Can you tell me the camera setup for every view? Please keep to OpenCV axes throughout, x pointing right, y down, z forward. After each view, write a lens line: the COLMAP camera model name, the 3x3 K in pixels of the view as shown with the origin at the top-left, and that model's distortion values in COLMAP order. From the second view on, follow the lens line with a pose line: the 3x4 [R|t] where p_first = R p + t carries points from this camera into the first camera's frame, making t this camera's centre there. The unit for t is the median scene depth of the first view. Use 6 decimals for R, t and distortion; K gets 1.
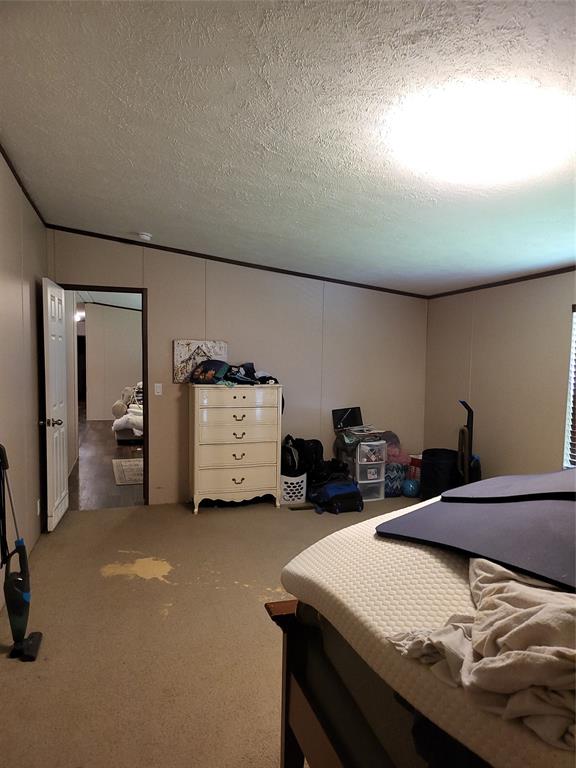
lens RADIAL K [[542.0, 0, 288.0], [0, 542.0, 384.0], [0, 0, 1]] dist [-0.007462, -0.006687]
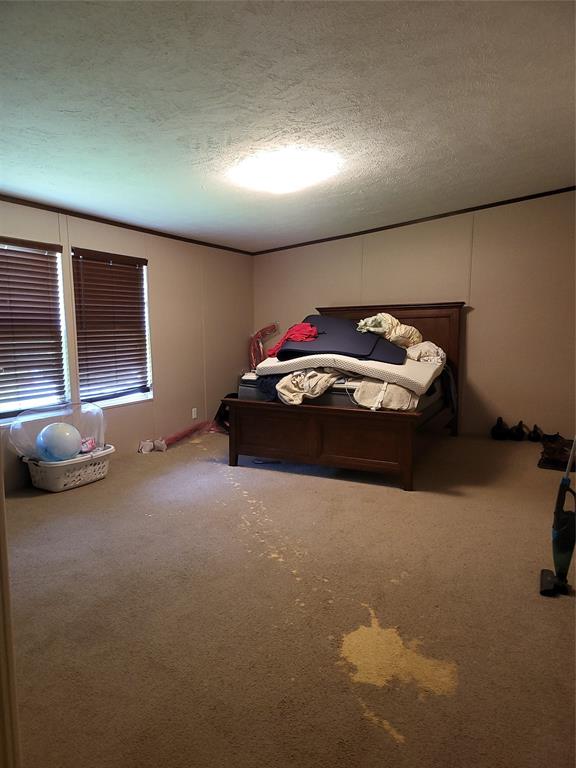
lens RADIAL K [[542.0, 0, 288.0], [0, 542.0, 384.0], [0, 0, 1]] dist [-0.007462, -0.006687]
pose [[-0.736389, -0.082647, 0.671492, -0.572360], [0.042510, 0.984897, 0.167839, -0.045178], [-0.675222, 0.152140, -0.721754, 1.493048]]
